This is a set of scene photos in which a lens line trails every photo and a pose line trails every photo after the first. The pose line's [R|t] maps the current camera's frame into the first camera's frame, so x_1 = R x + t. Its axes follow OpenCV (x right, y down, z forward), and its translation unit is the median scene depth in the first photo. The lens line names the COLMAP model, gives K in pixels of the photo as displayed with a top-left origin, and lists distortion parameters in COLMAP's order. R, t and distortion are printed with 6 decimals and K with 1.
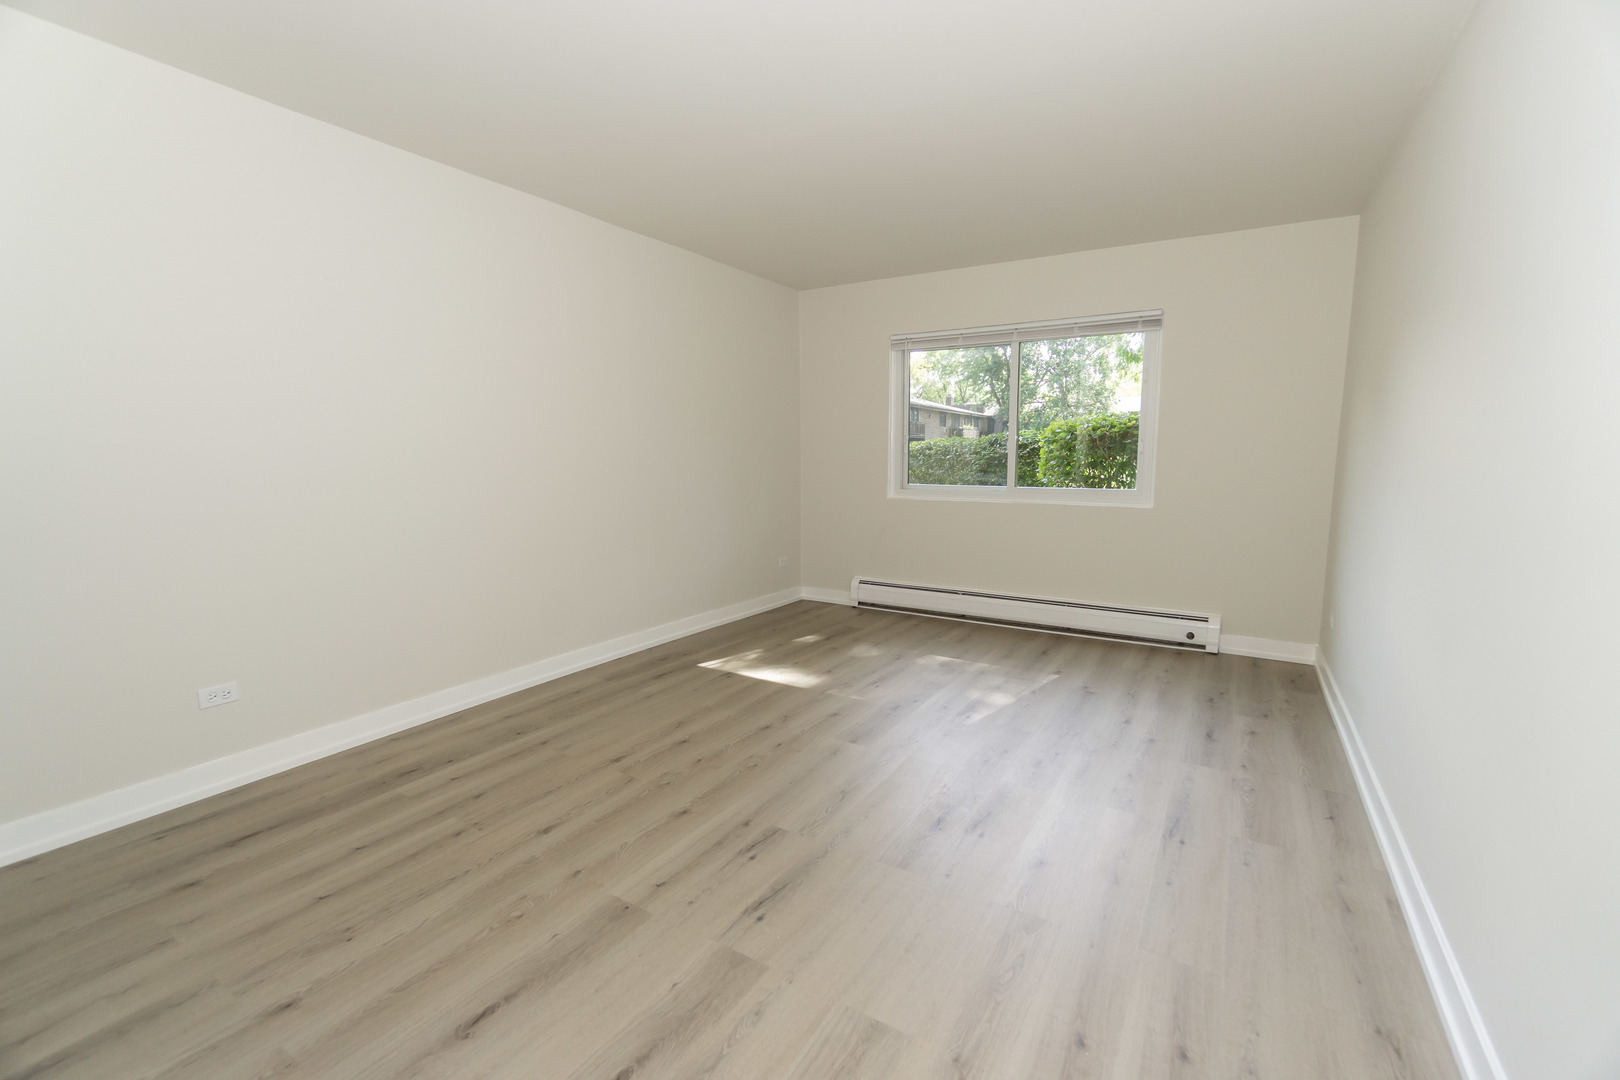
lens RADIAL K [[696.9, 0, 807.4], [0, 696.9, 537.3], [0, 0, 1]] dist [-0.004942, 0.000210]
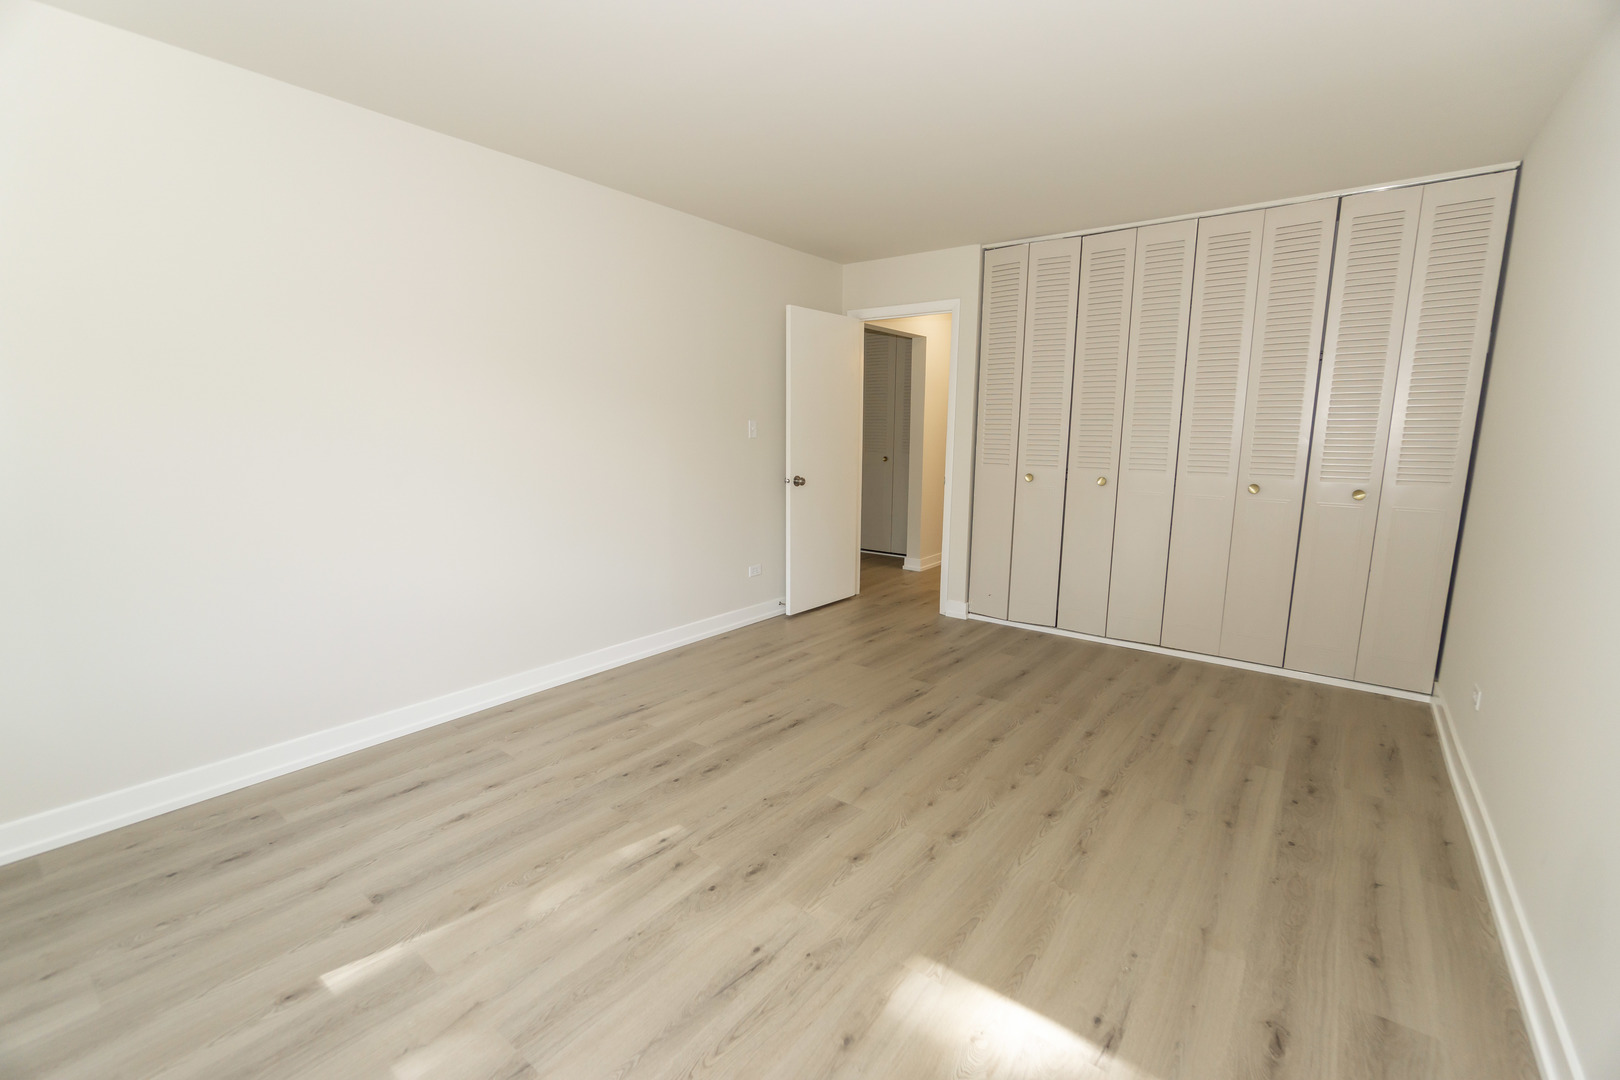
lens RADIAL K [[696.9, 0, 807.4], [0, 696.9, 537.3], [0, 0, 1]] dist [-0.004942, 0.000210]
pose [[-0.994361, -0.026511, 0.102677, 0.034972], [0.002430, 0.962295, 0.271998, -0.287994], [-0.106017, 0.270714, -0.956804, 2.083845]]
